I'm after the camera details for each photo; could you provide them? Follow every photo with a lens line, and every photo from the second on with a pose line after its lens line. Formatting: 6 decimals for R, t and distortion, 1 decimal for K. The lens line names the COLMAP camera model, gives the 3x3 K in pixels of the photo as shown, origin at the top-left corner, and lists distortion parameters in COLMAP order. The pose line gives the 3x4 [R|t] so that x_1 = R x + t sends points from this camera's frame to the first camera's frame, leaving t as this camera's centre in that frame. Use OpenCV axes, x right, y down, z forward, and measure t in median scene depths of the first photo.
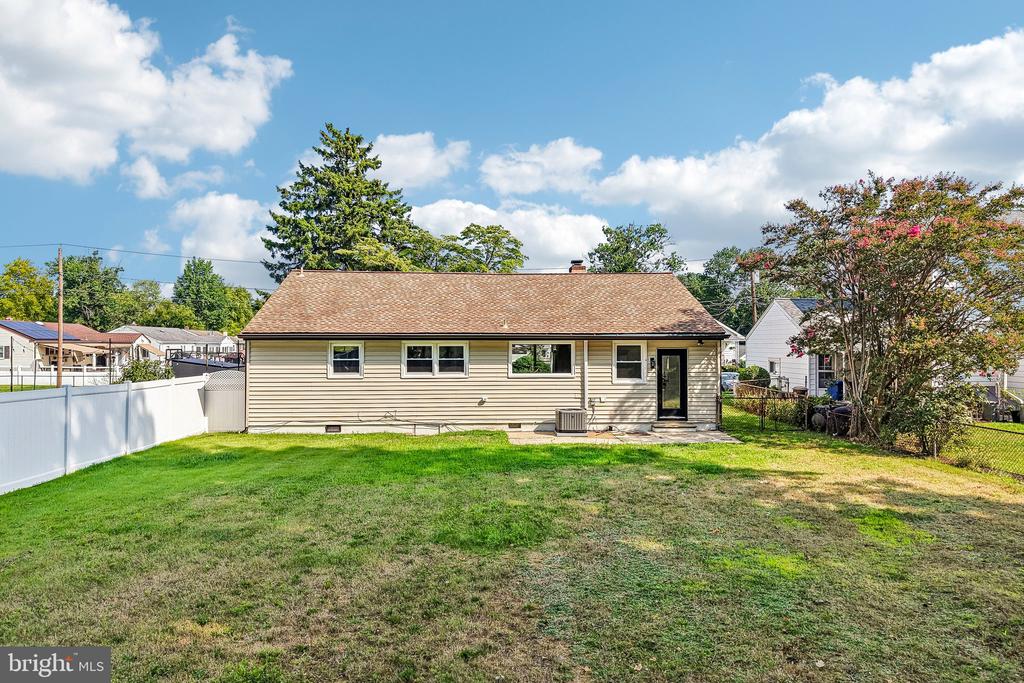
lens RADIAL K [[684.9, 0, 515.5], [0, 684.9, 344.4], [0, 0, 1]] dist [0.007688, 0.004399]
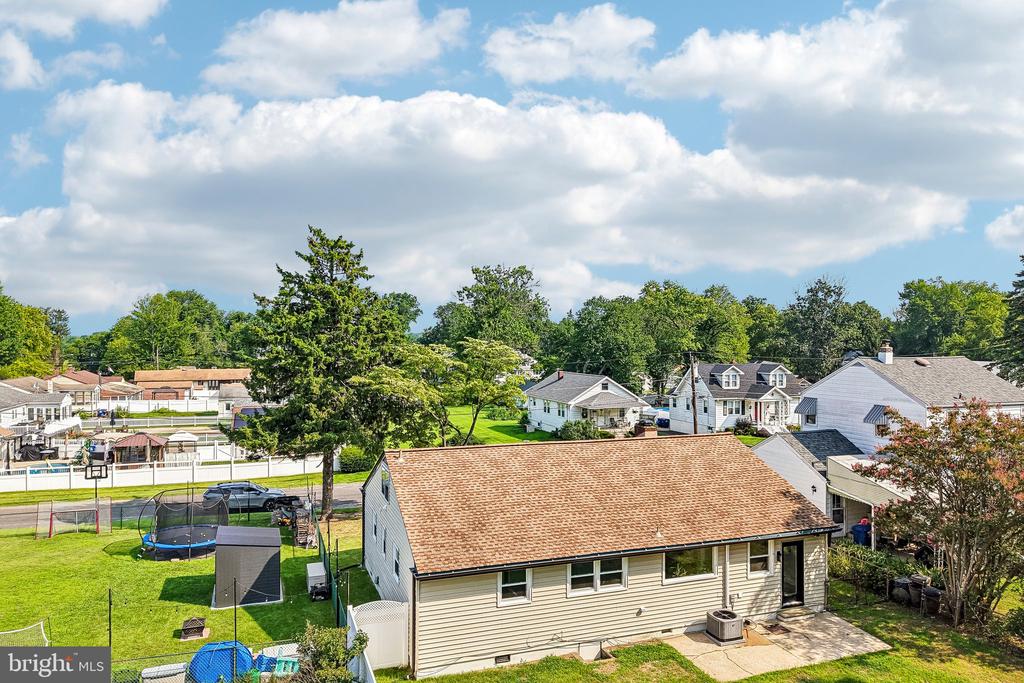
lens RADIAL K [[688.7, 0, 512.0], [0, 688.7, 341.5], [0, 0, 1]] dist [0.002281, -0.003901]
pose [[0.959627, -0.002649, 0.281264, -0.510906], [0.002157, 0.999996, 0.002059, -0.315268], [-0.281269, -0.001369, 0.959628, 0.072331]]
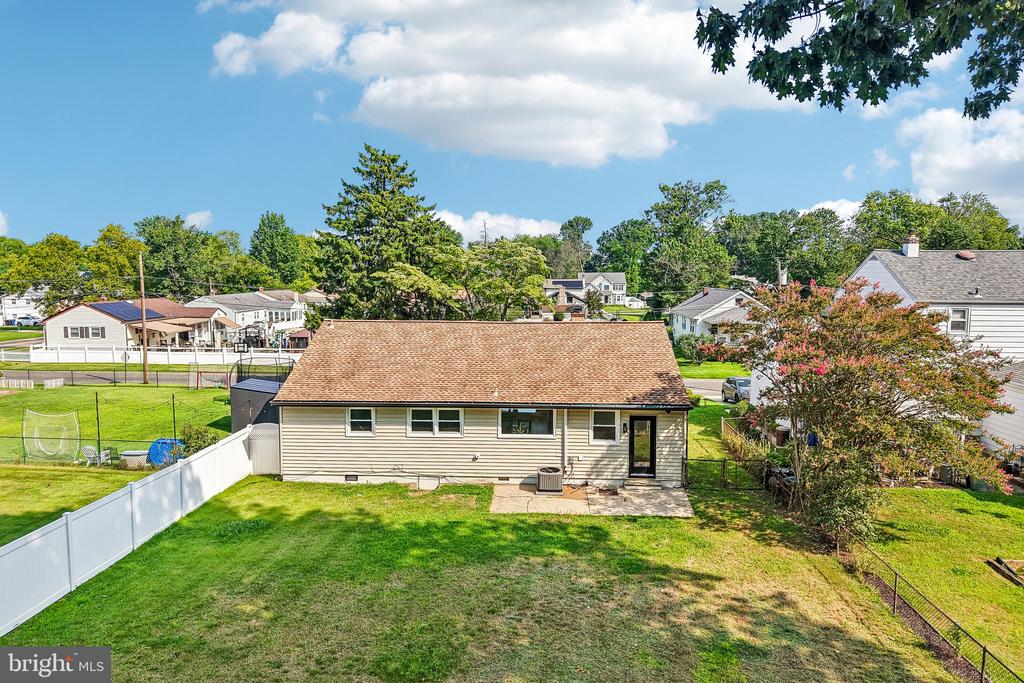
lens RADIAL K [[684.3, 0, 512.0], [0, 684.3, 341.5], [0, 0, 1]] dist [0.025050, -0.001386]
pose [[0.993937, 0.010812, -0.109415, 0.136308], [-0.000025, 0.995175, 0.098113, -0.224544], [0.109948, -0.097515, 0.989142, -0.123400]]
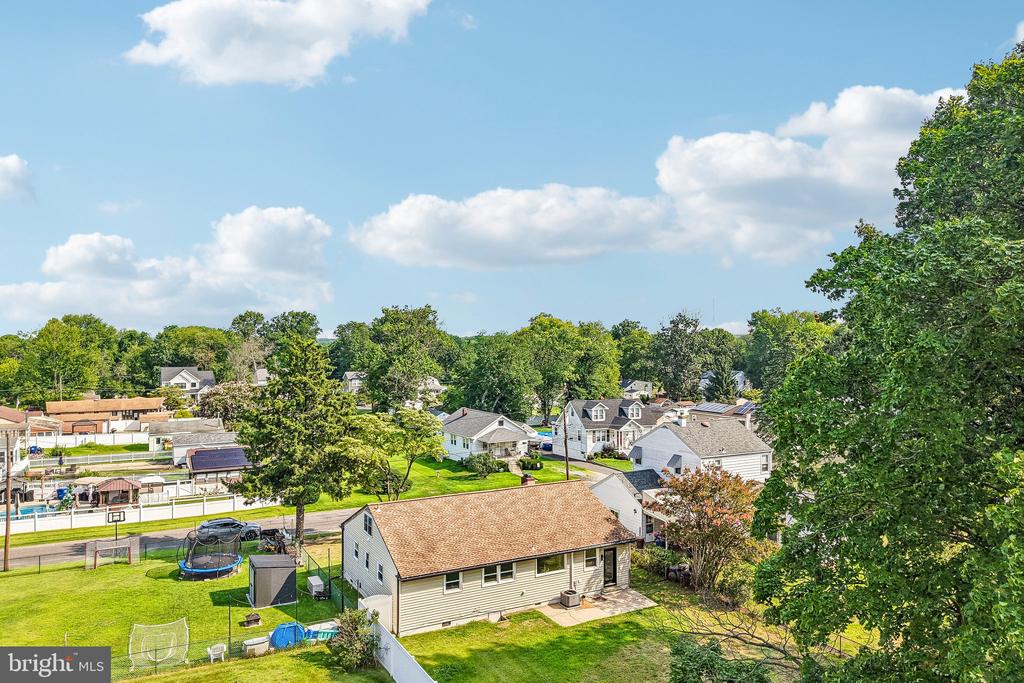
lens RADIAL K [[688.7, 0, 512.0], [0, 688.7, 341.5], [0, 0, 1]] dist [0.002281, -0.003901]
pose [[0.904149, -0.002966, 0.427206, -0.829500], [0.004471, 0.999987, -0.002519, -0.561417], [-0.427193, 0.004188, 0.904151, -0.608009]]
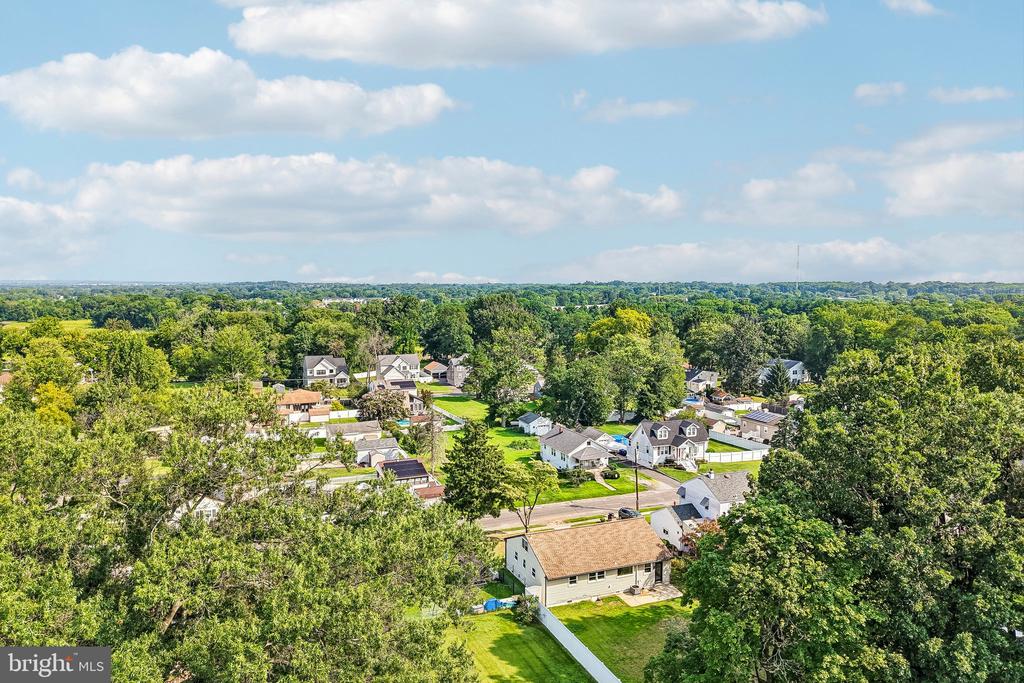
lens RADIAL K [[688.7, 0, 512.0], [0, 688.7, 341.5], [0, 0, 1]] dist [0.002281, -0.003901]
pose [[0.945409, -0.027451, 0.324727, -1.527282], [0.000573, 0.996584, 0.082579, -1.358327], [-0.325884, -0.077885, 0.942196, -1.875013]]
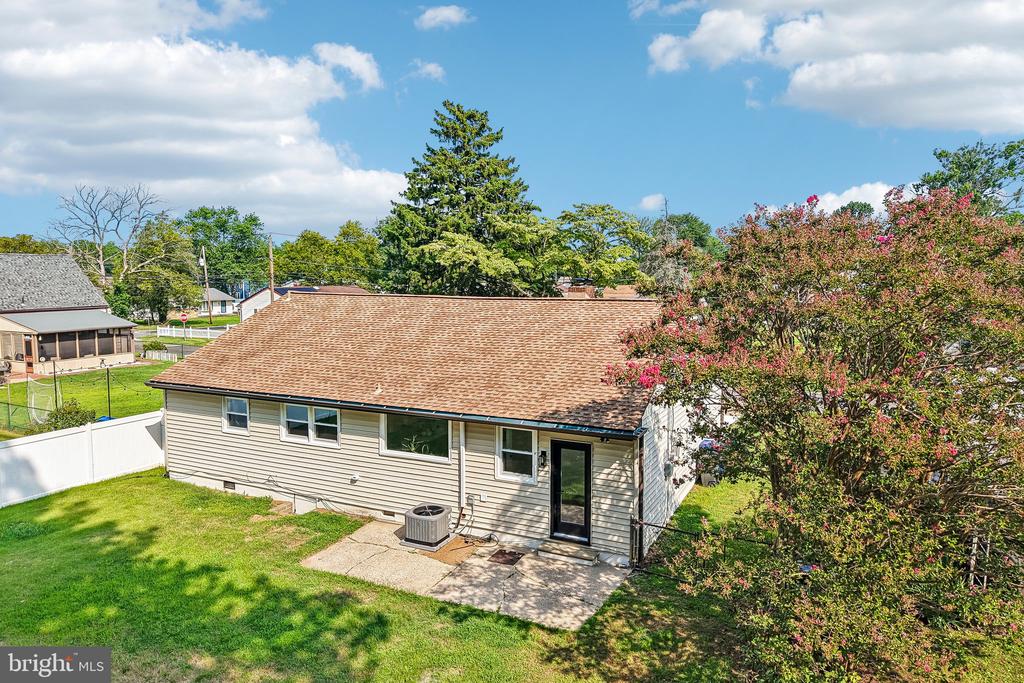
lens RADIAL K [[688.7, 0, 512.0], [0, 688.7, 341.5], [0, 0, 1]] dist [0.002281, -0.003901]
pose [[0.873488, 0.048466, -0.484428, 0.507642], [-0.001249, 0.995252, 0.097320, -0.161435], [0.486845, -0.084402, 0.869401, 0.375965]]
